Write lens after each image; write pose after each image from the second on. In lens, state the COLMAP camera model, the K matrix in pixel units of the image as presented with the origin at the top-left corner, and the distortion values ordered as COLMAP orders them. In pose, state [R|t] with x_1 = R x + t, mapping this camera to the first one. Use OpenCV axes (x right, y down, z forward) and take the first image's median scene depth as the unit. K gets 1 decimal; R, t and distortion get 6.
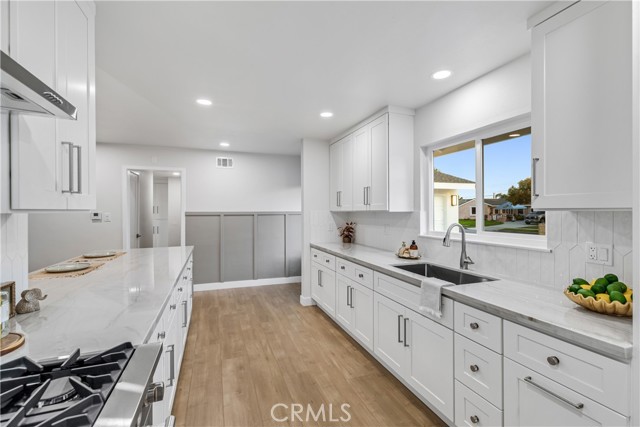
lens RADIAL K [[285.8, 0, 321.8], [0, 285.8, 210.9], [0, 0, 1]] dist [0.003319, 0.000052]
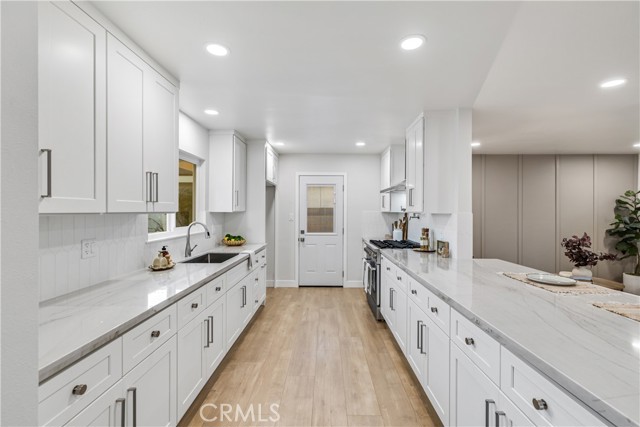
lens RADIAL K [[285.8, 0, 321.8], [0, 285.8, 210.9], [0, 0, 1]] dist [0.003319, 0.000052]
pose [[-0.930287, -0.001012, 0.366831, -0.415933], [-0.001077, 0.999999, 0.000028, -0.004552], [-0.366831, -0.000369, -0.930288, 1.515647]]
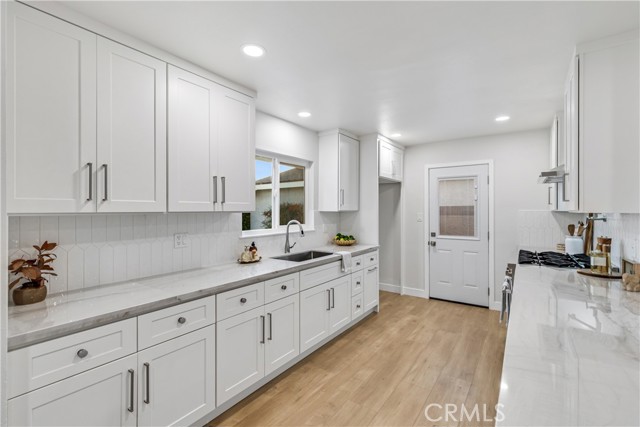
lens RADIAL K [[286.1, 0, 322.1], [0, 286.1, 209.2], [0, 0, 1]] dist [0.003039, -0.000031]
pose [[-0.557768, 0.005033, 0.829982, -0.576729], [0.003648, 0.999987, -0.003613, -0.003682], [-0.829989, 0.001012, -0.557779, 1.249719]]
